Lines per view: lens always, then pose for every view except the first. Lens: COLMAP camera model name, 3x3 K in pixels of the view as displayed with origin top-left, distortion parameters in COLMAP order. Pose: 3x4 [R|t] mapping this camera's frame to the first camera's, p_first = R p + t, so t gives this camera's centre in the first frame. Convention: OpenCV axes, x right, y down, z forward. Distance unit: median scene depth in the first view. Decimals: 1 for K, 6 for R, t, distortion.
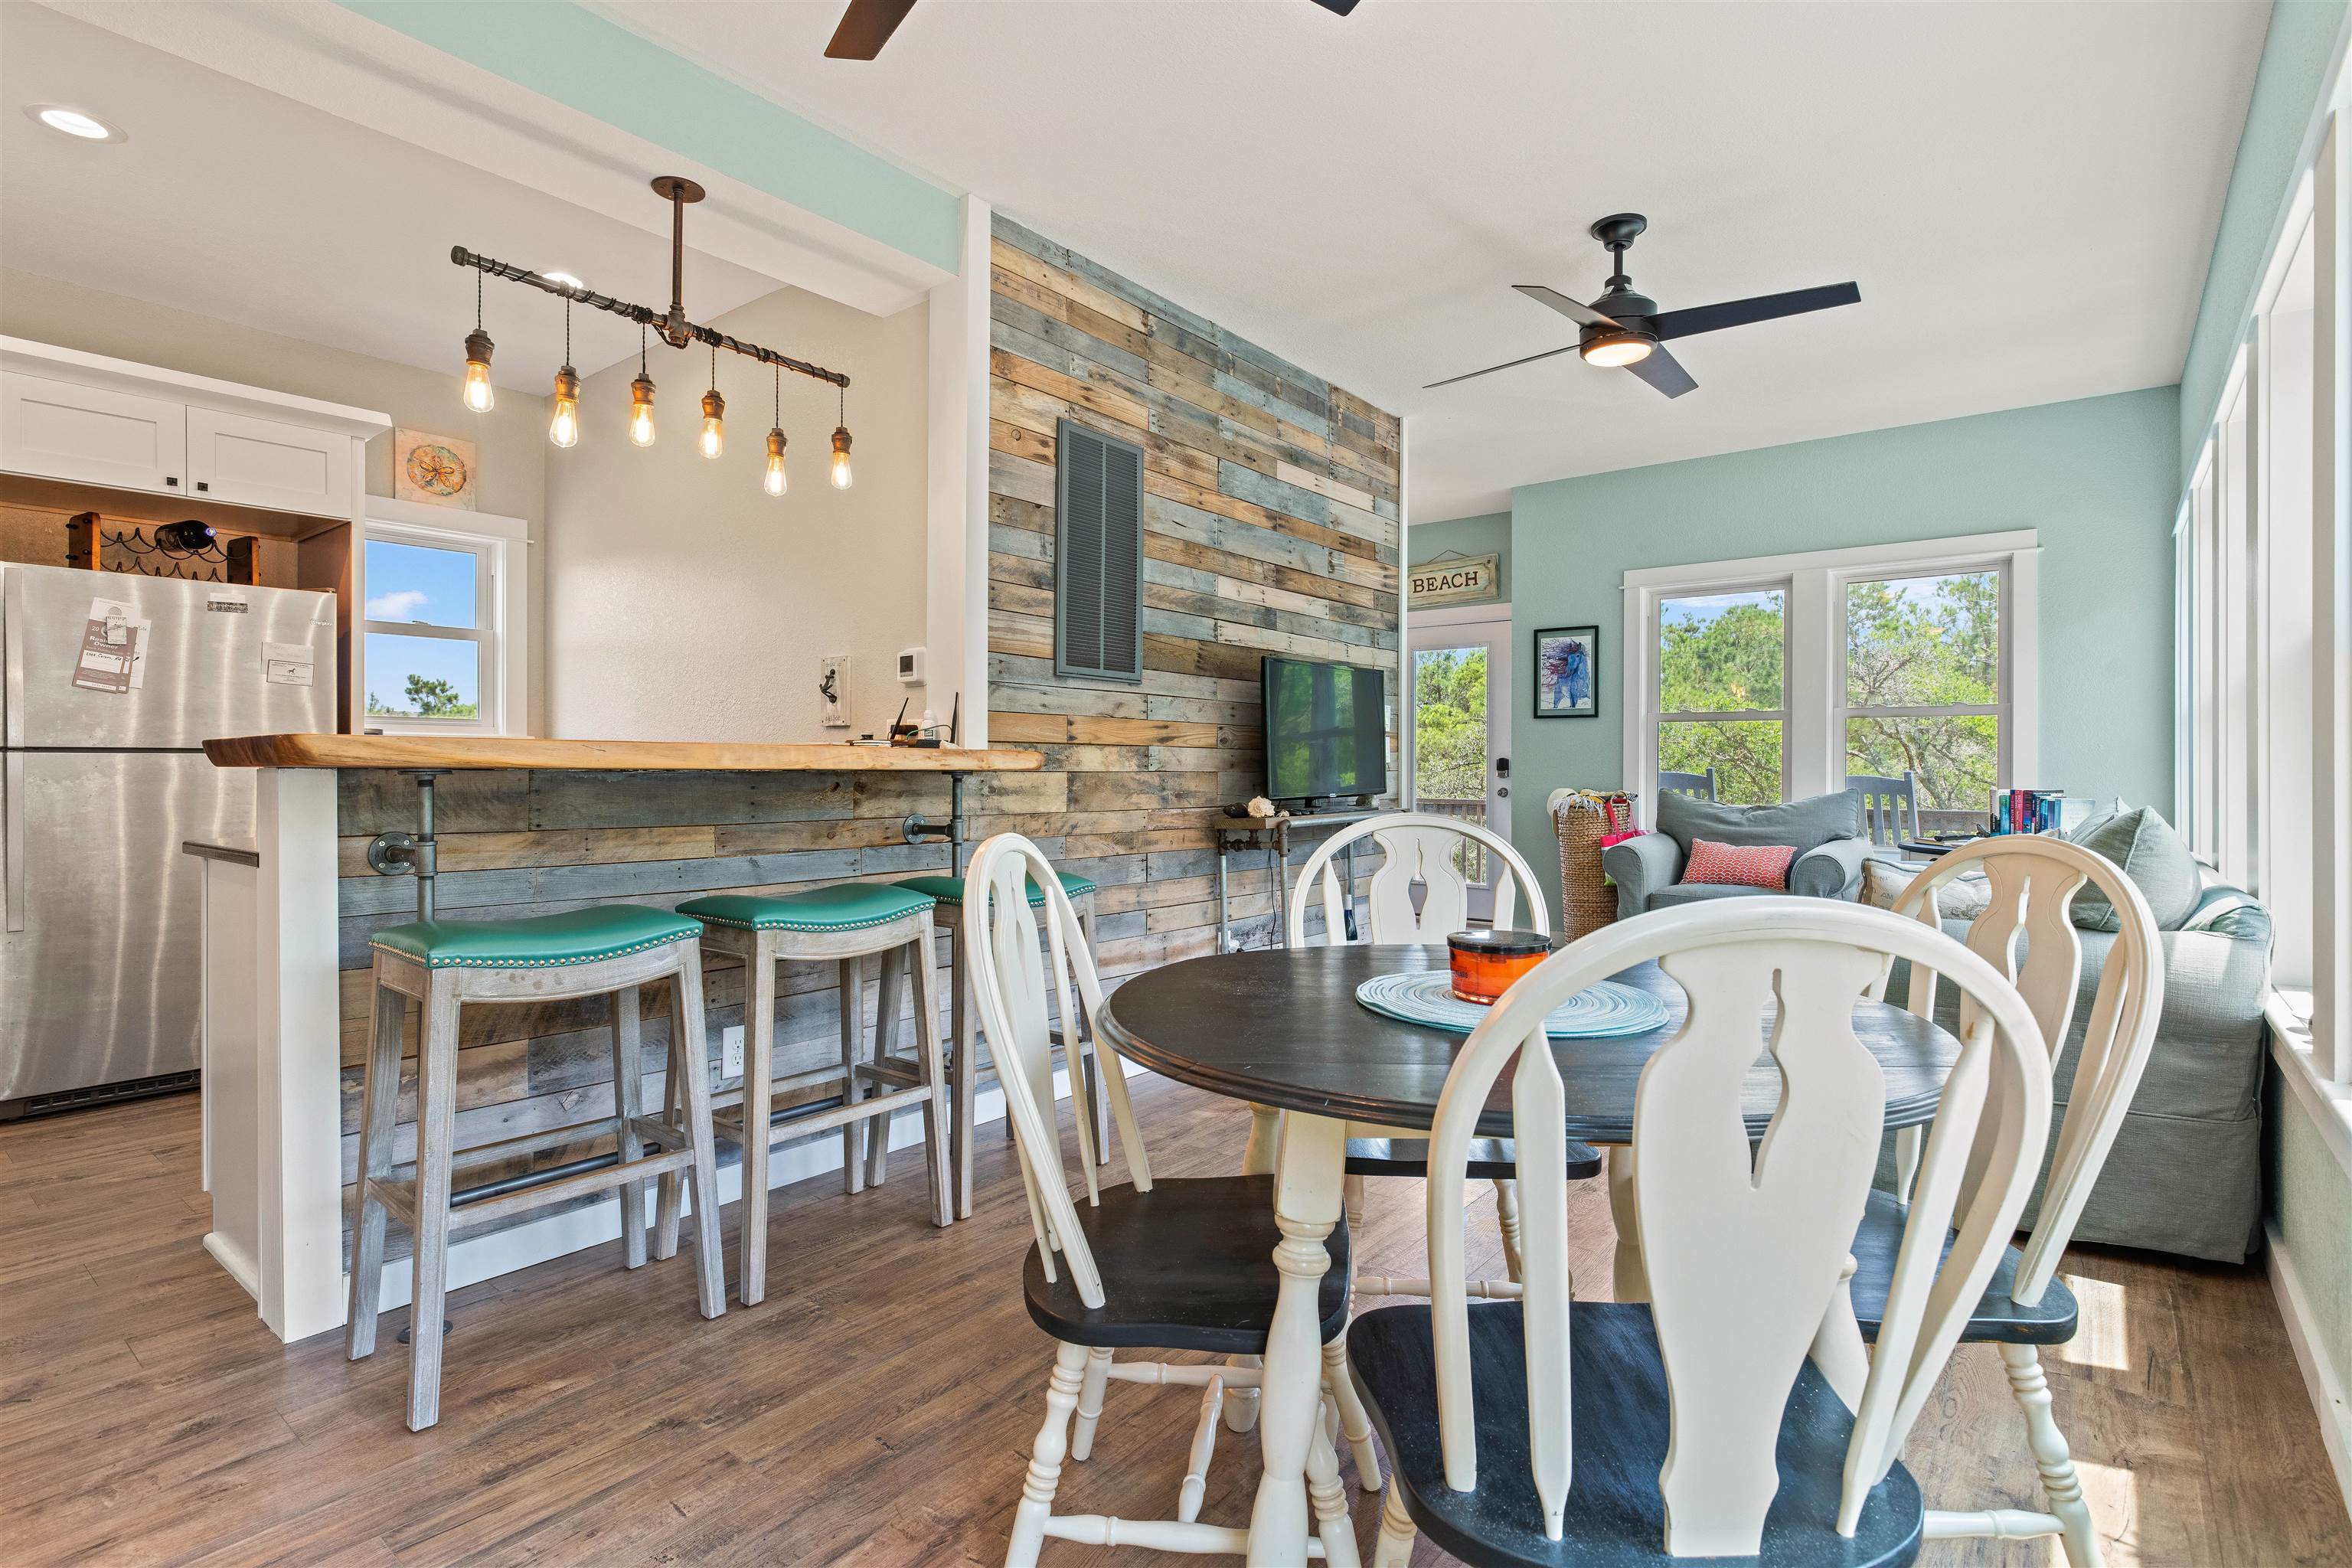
lens RADIAL K [[1141.2, 0, 1184.7], [0, 1141.2, 767.7], [0, 0, 1]] dist [-0.001628, 0.001160]
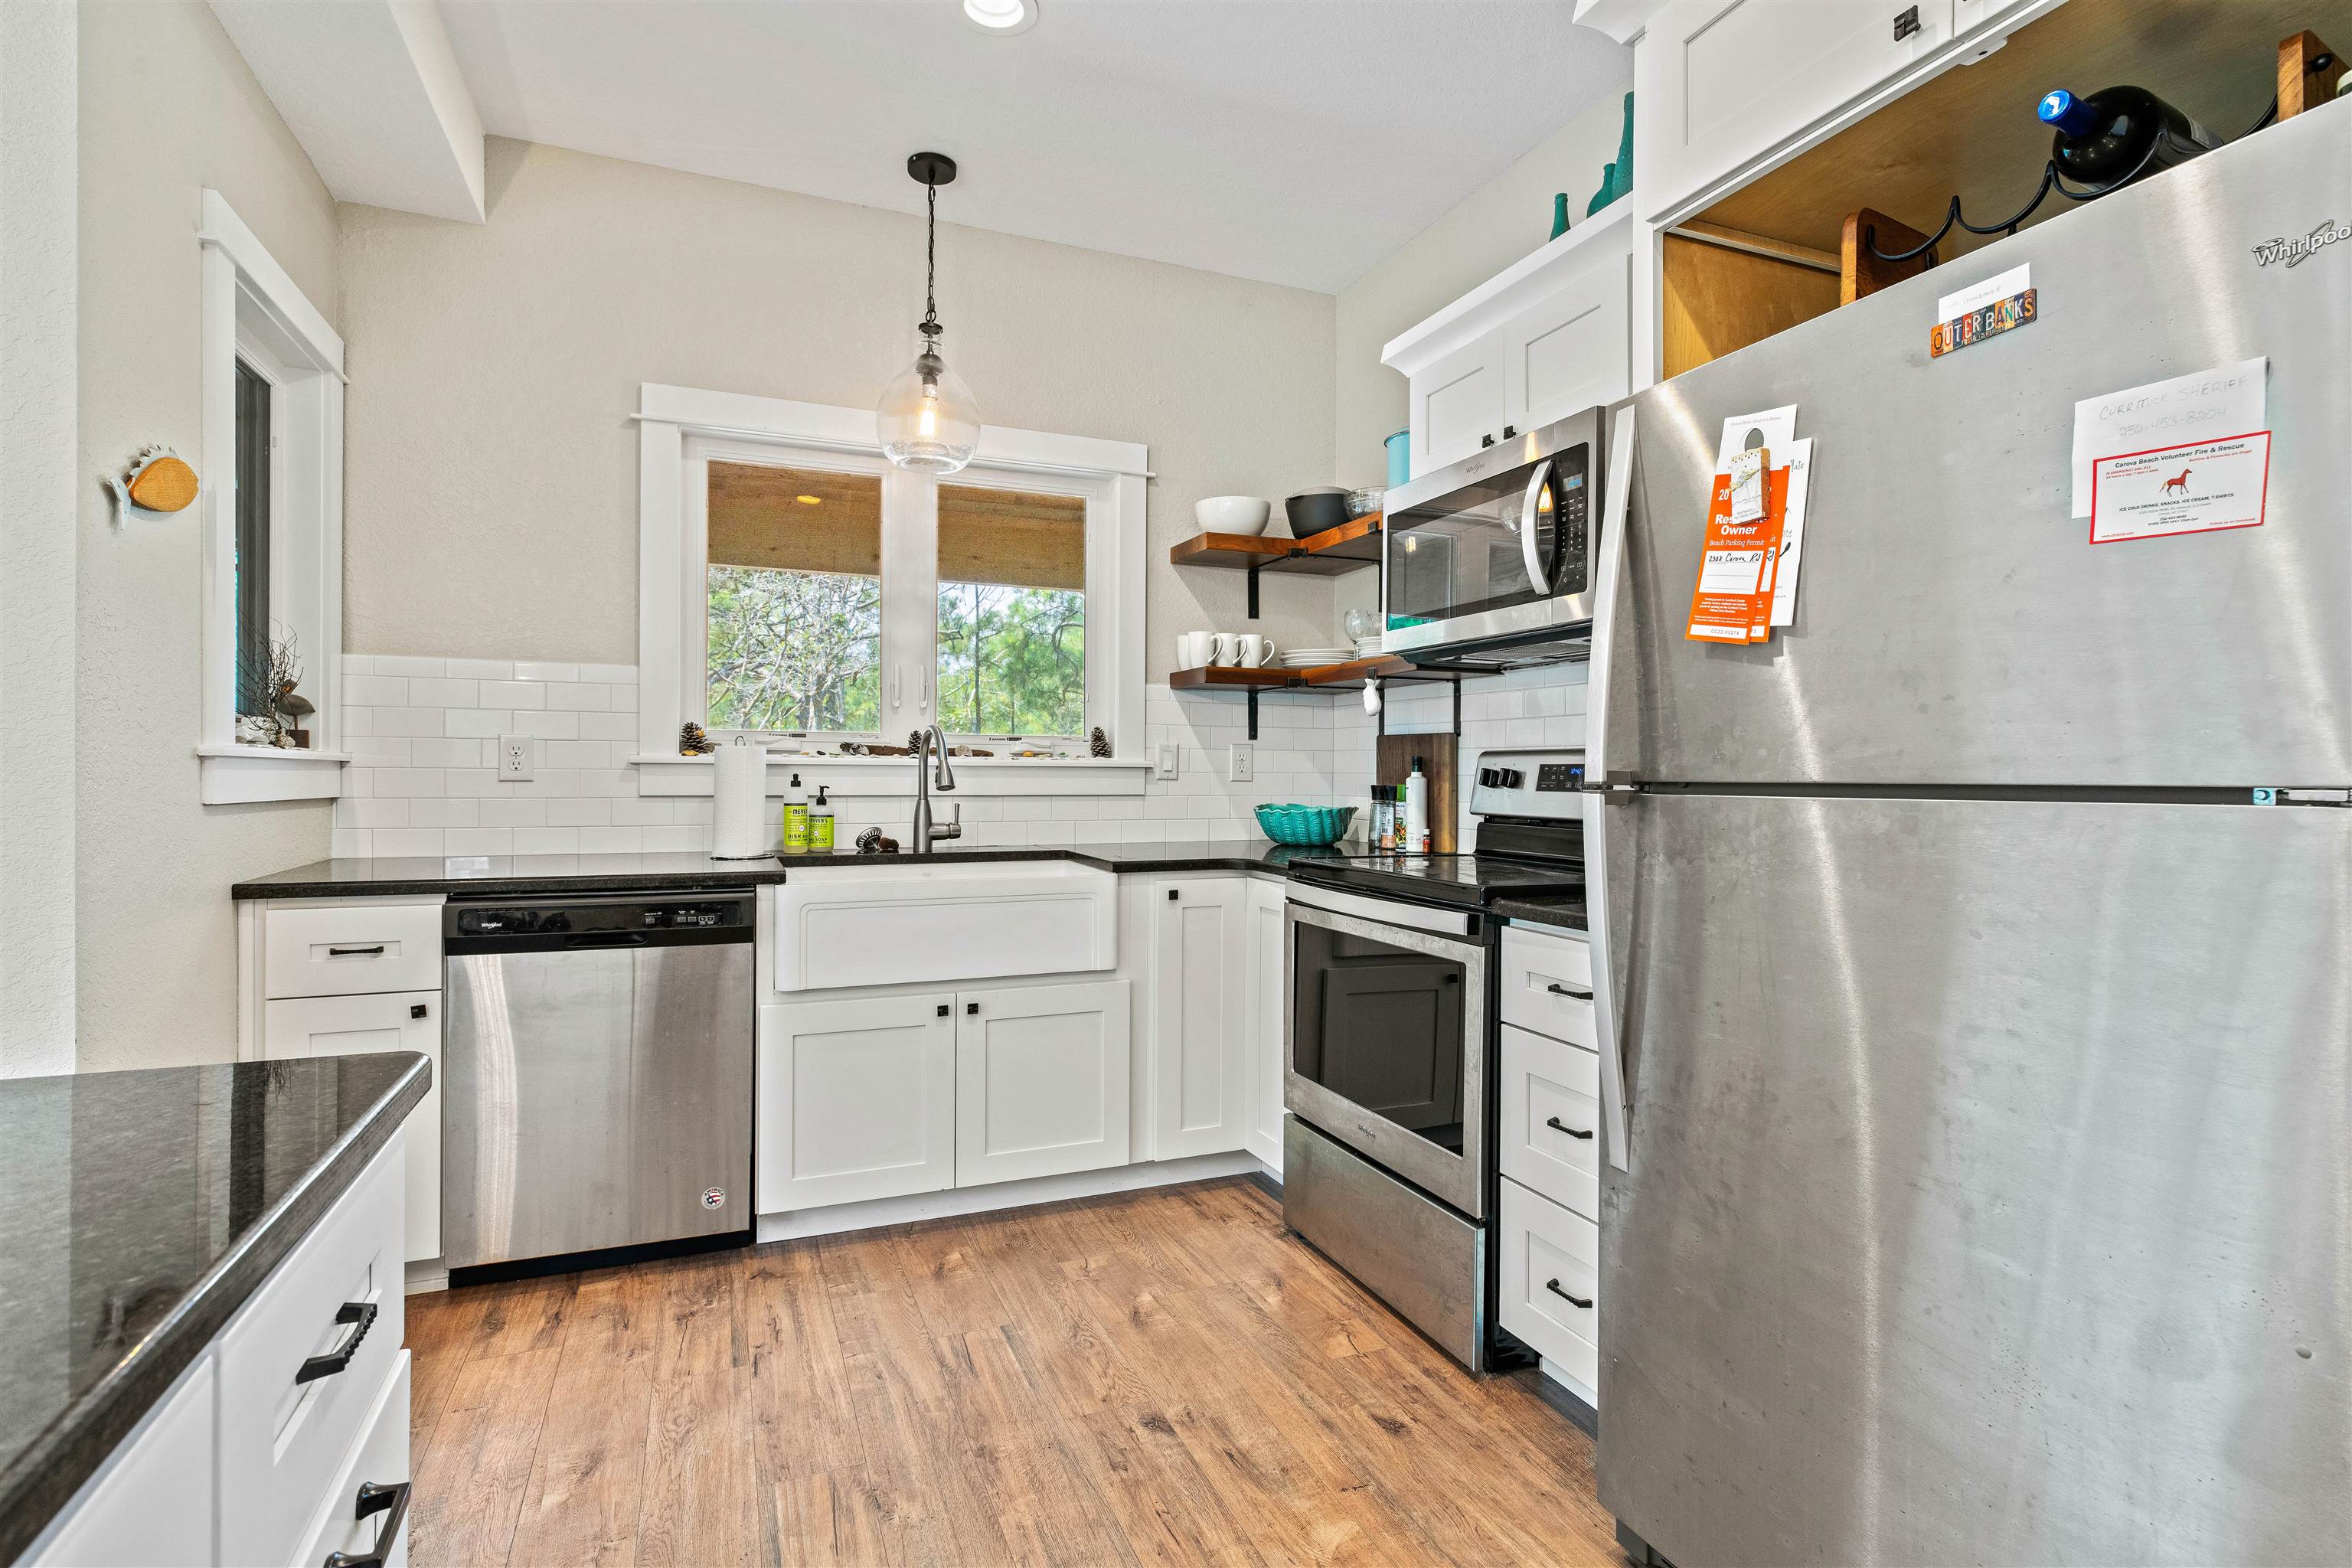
lens RADIAL K [[1137.9, 0, 1184.1], [0, 1137.9, 763.4], [0, 0, 1]] dist [-0.002517, 0.001453]
pose [[-0.488789, -0.008336, -0.872362, -0.435869], [-0.003973, 0.999965, -0.007330, -0.018150], [0.872393, -0.000117, -0.488805, 0.897004]]
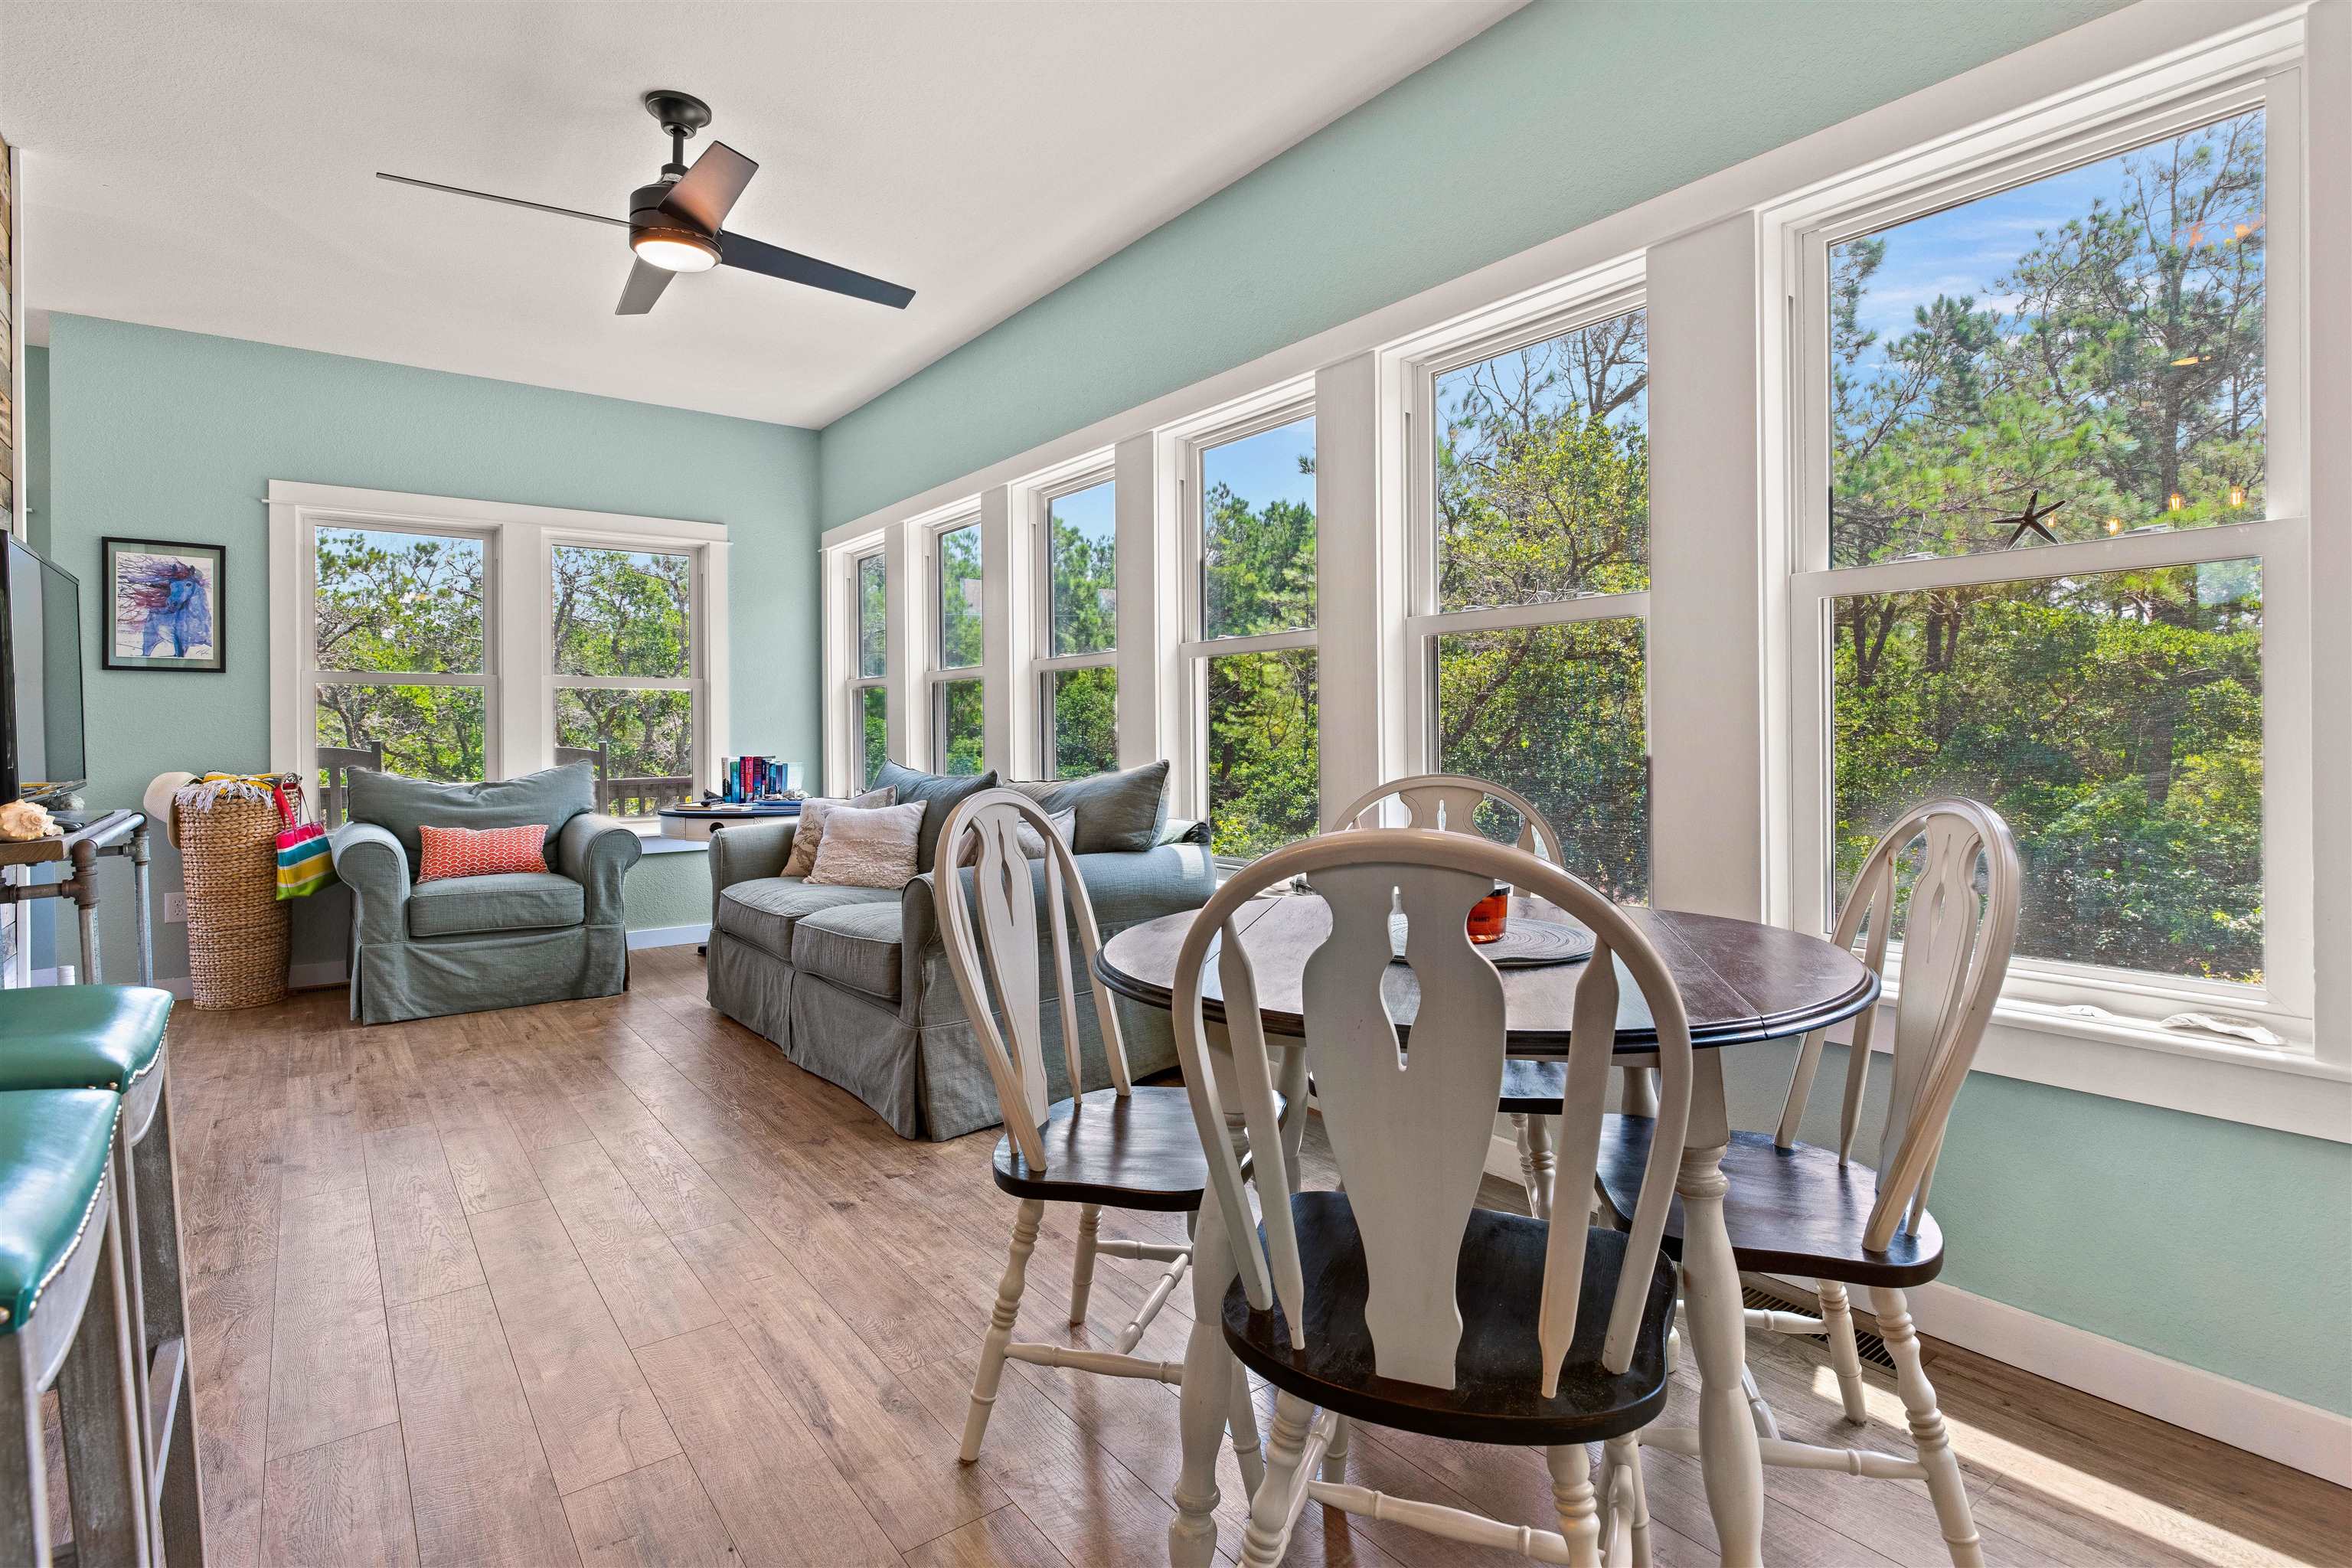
lens RADIAL K [[1157.9, 0, 1183.8], [0, 1157.9, 737.1], [0, 0, 1]] dist [0.001820, 0.000045]
pose [[0.247882, -0.006514, 0.968768, -0.330076], [0.009824, 0.999943, 0.004210, -0.000385], [-0.968741, 0.008474, 0.247931, 0.370599]]
